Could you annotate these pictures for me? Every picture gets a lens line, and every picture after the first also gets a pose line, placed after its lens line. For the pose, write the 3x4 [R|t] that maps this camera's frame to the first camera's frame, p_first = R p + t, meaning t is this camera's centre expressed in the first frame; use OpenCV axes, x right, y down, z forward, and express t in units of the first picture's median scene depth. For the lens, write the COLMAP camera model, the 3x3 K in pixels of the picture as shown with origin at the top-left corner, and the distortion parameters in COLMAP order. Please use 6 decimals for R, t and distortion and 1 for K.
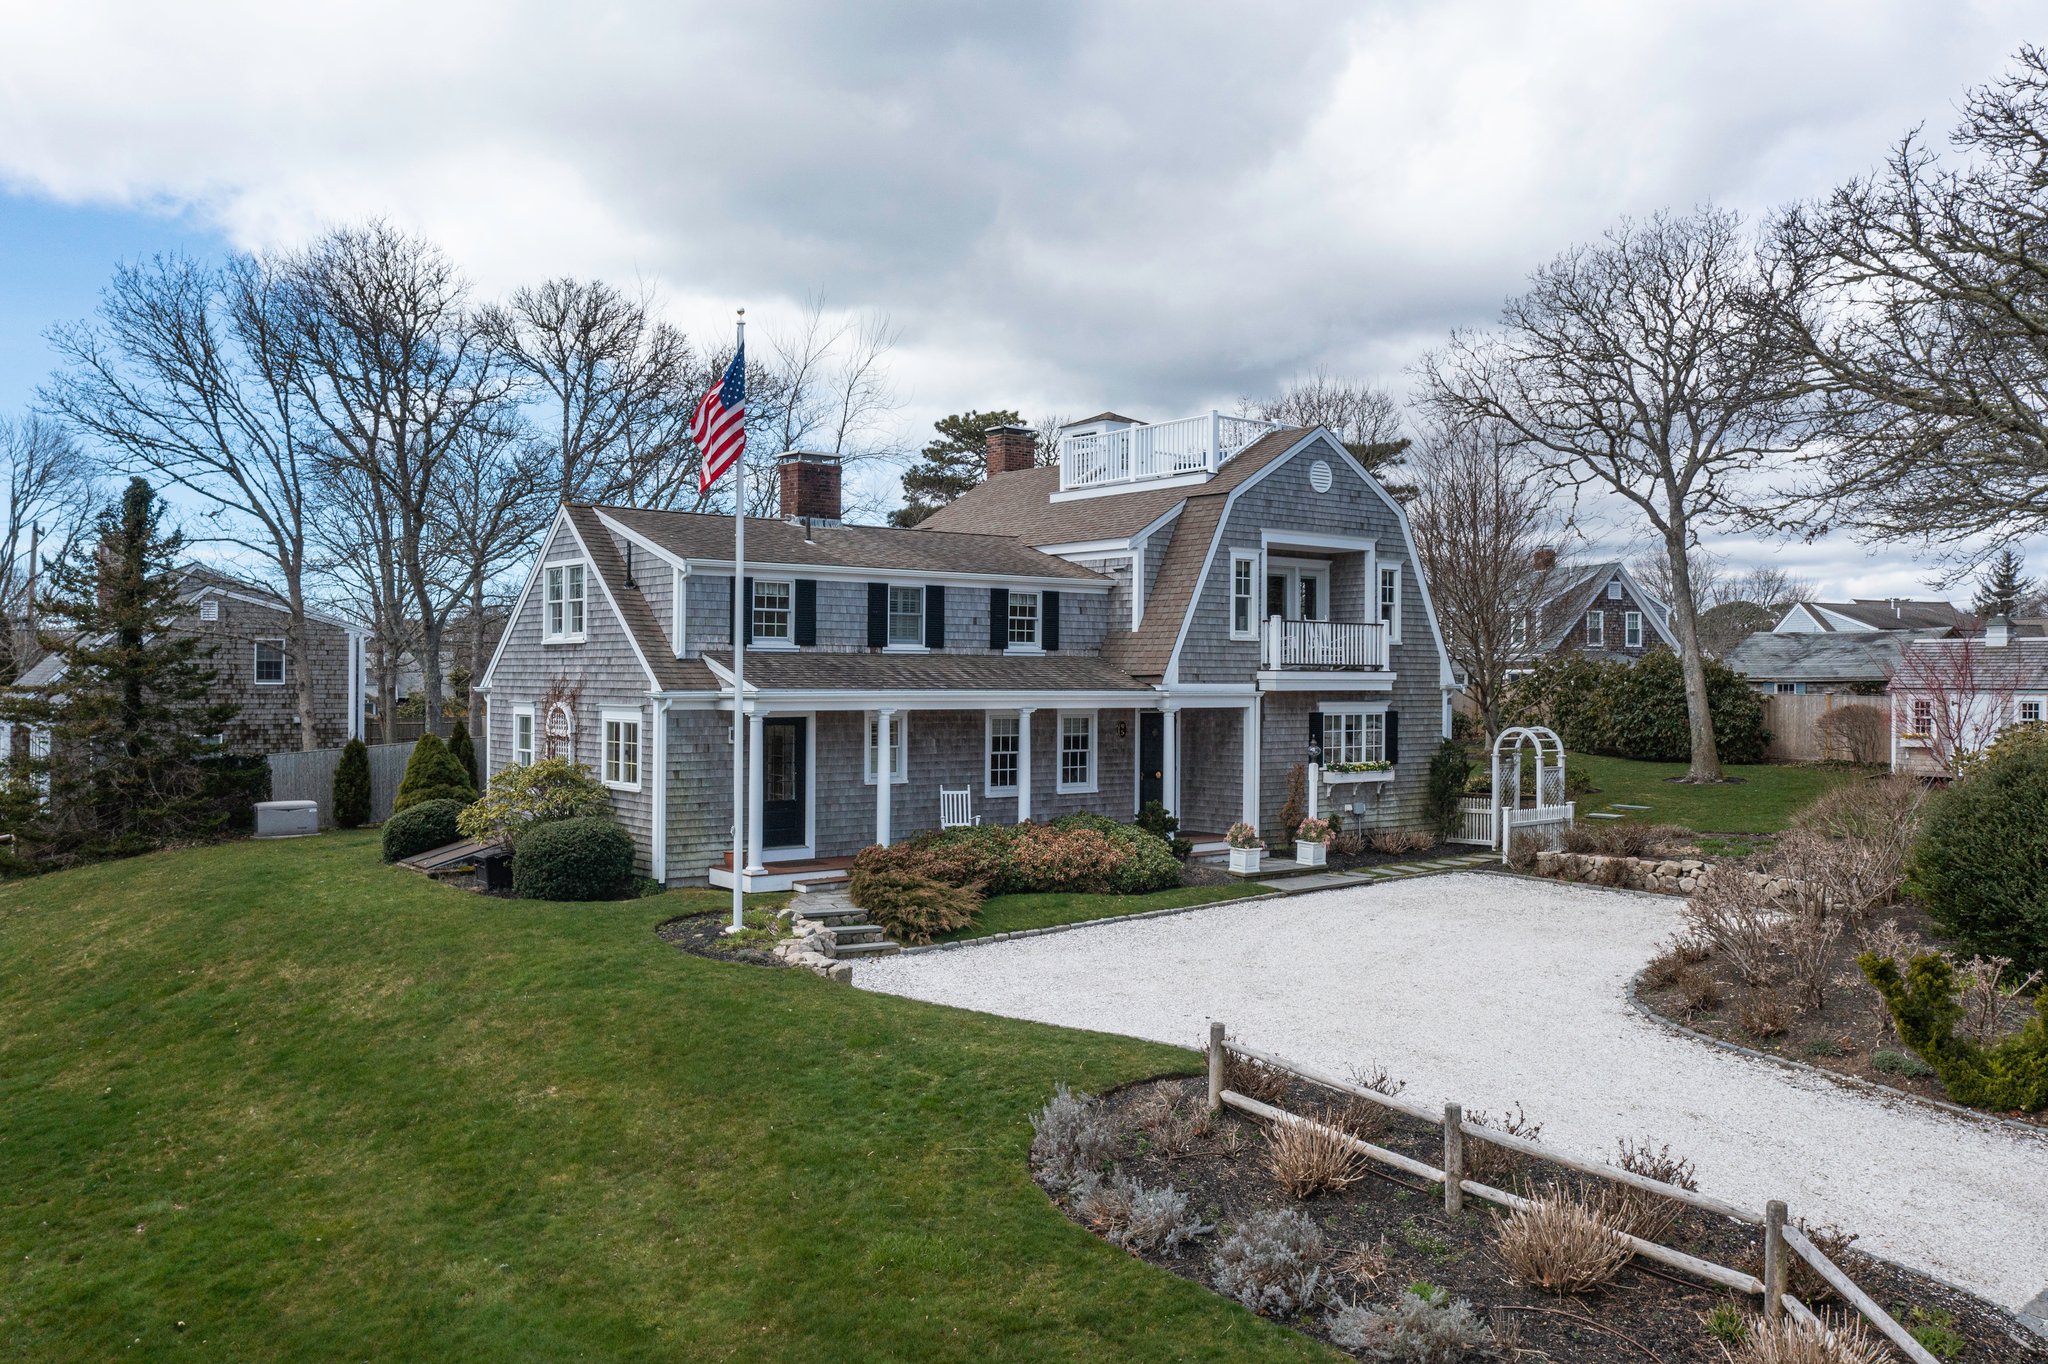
lens RADIAL K [[1647.7, 0, 1024.0], [0, 1647.7, 682.0], [0, 0, 1]] dist [-0.006188, 0.008012]
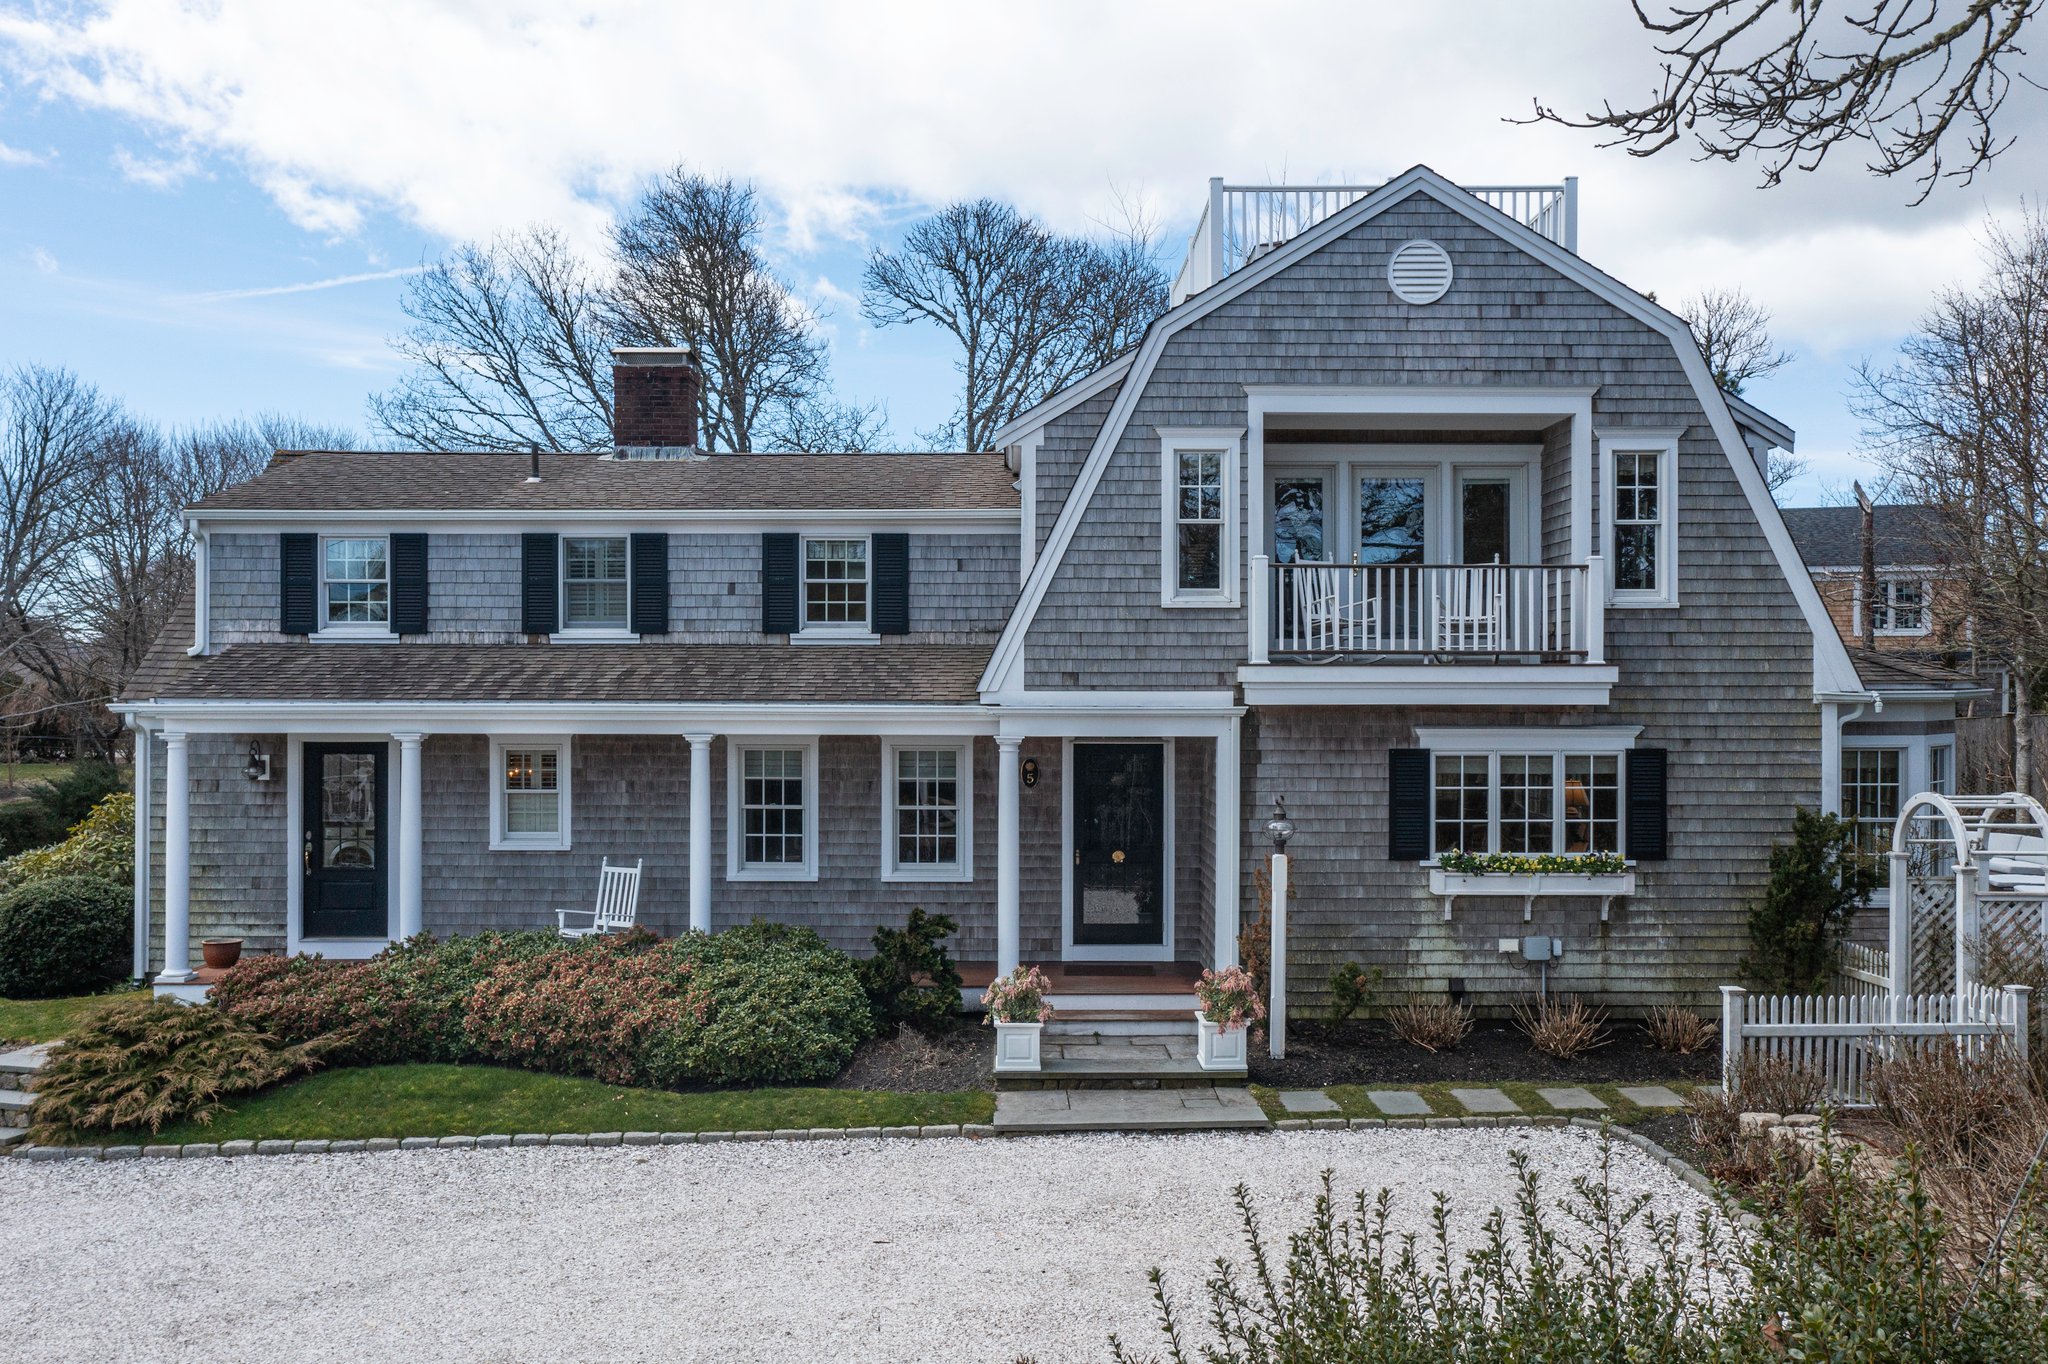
lens RADIAL K [[1666.8, 0, 1024.0], [0, 1666.8, 682.0], [0, 0, 1]] dist [-0.001359, 0.017420]
pose [[0.775777, -0.004509, -0.630991, 0.428849], [0.001403, 0.999984, -0.005422, 0.001025], [0.631005, 0.003321, 0.775772, 0.571238]]
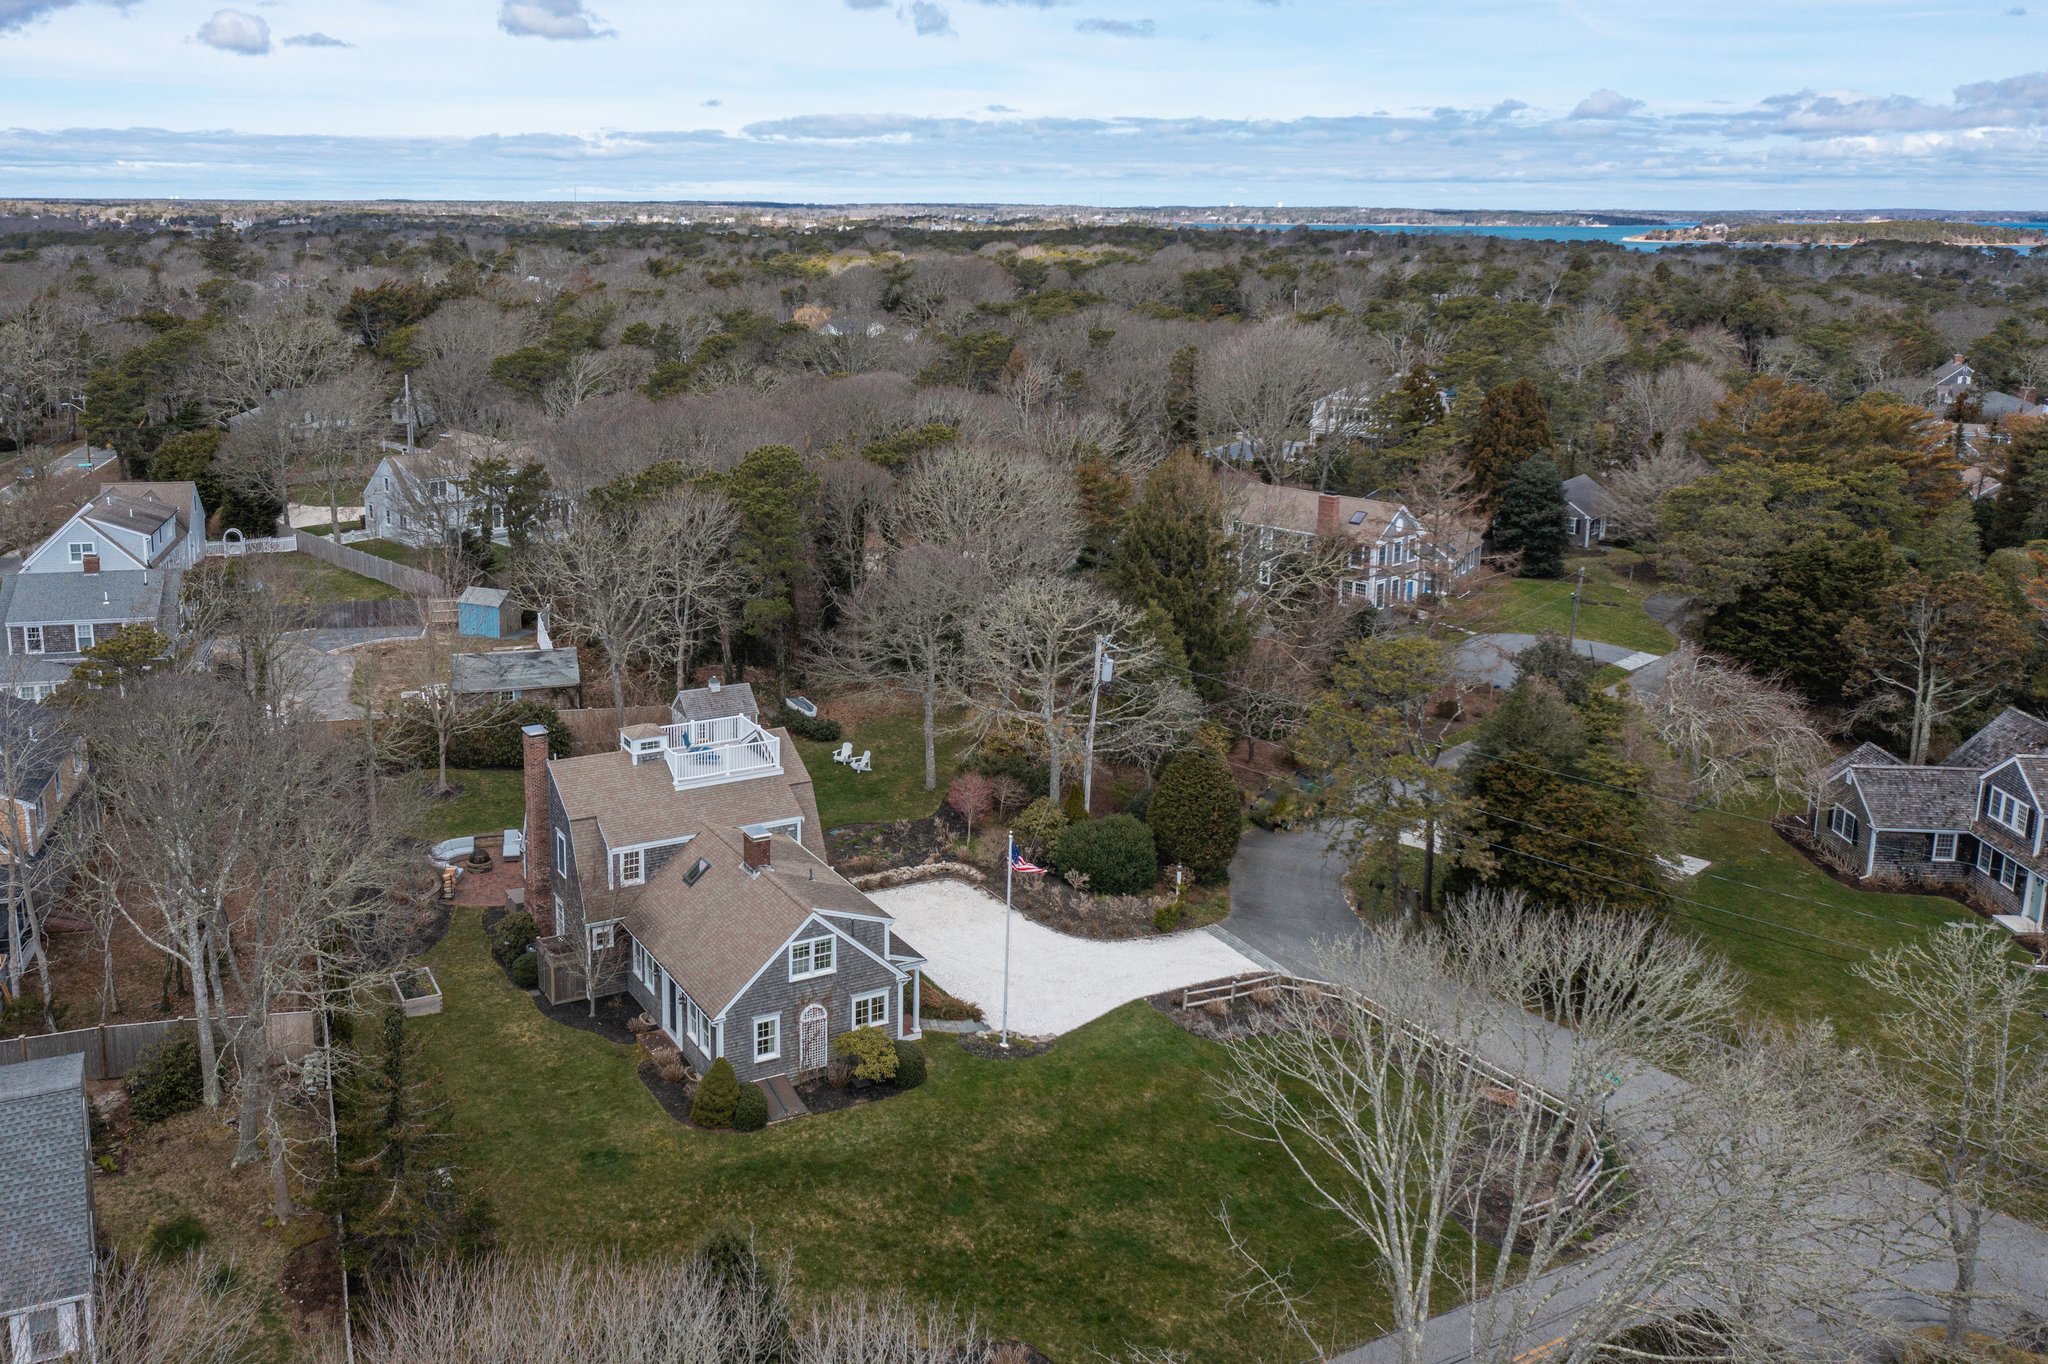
lens RADIAL K [[1687.5, 0, 911.5], [0, 1687.5, 590.0], [0, 0, 1]] dist [-0.002252, 0.013109]
pose [[0.183678, -0.219669, 0.958127, -1.950480], [-0.009130, 0.974287, 0.225125, -0.869690], [-0.982944, -0.050098, 0.176949, 0.498508]]
